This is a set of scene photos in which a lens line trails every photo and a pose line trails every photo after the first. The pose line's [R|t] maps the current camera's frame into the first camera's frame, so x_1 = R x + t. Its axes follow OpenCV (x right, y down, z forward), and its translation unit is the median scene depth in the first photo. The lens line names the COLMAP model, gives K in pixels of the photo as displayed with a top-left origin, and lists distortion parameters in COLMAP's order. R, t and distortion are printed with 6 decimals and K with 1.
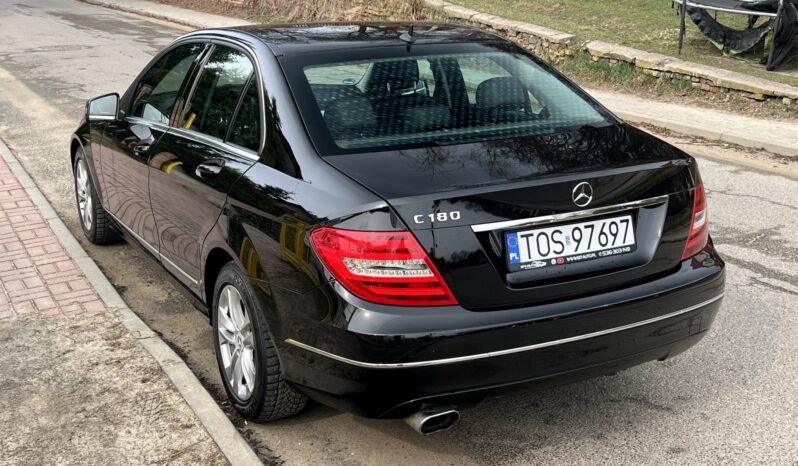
lens RADIAL K [[970.9, 0, 399.0], [0, 970.9, 233.0], [0, 0, 1]] dist [0.179223, -0.470308]
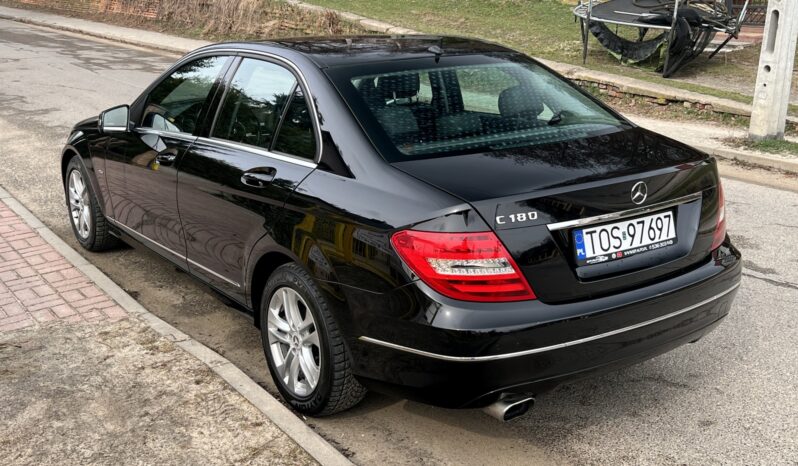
lens RADIAL K [[896.2, 0, 395.6], [0, 896.2, 233.2], [0, 0, 1]] dist [0.163128, -0.395610]
pose [[0.993023, -0.028364, 0.114456, -0.190955], [0.027911, 0.999595, 0.005567, -0.007841], [-0.114567, -0.002333, 0.993413, 0.033267]]
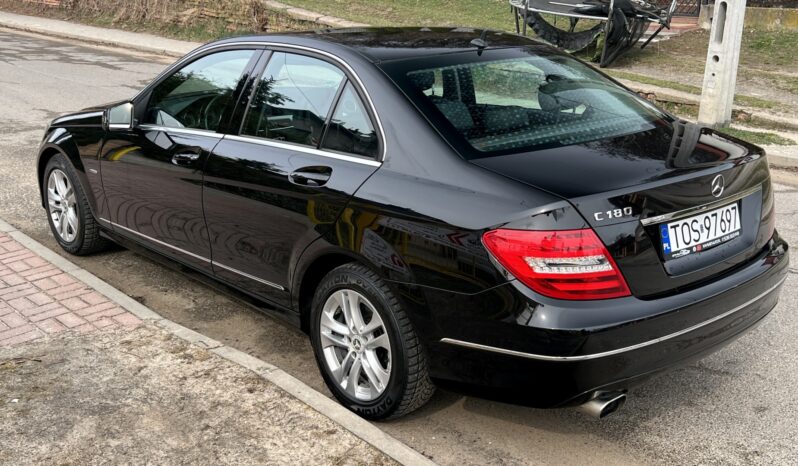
lens RADIAL K [[897.5, 0, 399.0], [0, 897.5, 233.0], [0, 0, 1]] dist [0.160474, -0.402035]
pose [[0.972645, -0.054512, 0.225811, -0.379320], [0.050974, 0.998469, 0.021471, -0.026244], [-0.226636, -0.009373, 0.973935, 0.089683]]
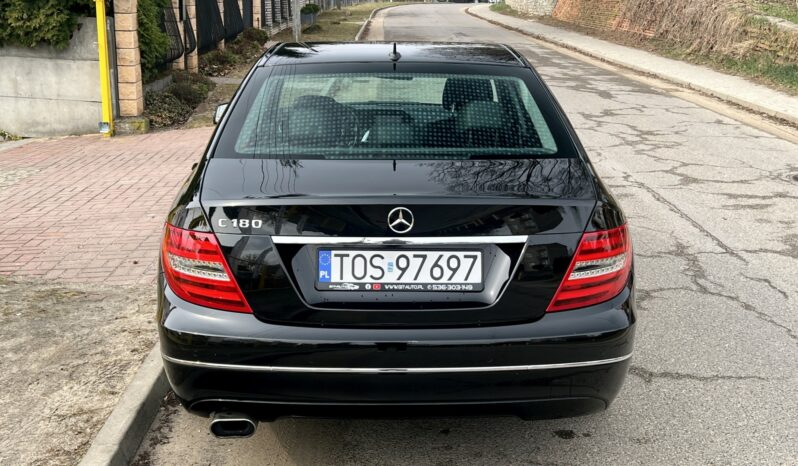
lens RADIAL K [[970.9, 0, 399.0], [0, 970.9, 233.0], [0, 0, 1]] dist [0.179223, -0.470308]
pose [[0.891202, 0.118754, -0.437786, 0.584343], [-0.132856, 0.991134, -0.001600, -0.024733], [0.433714, 0.059588, 0.899078, 0.149243]]
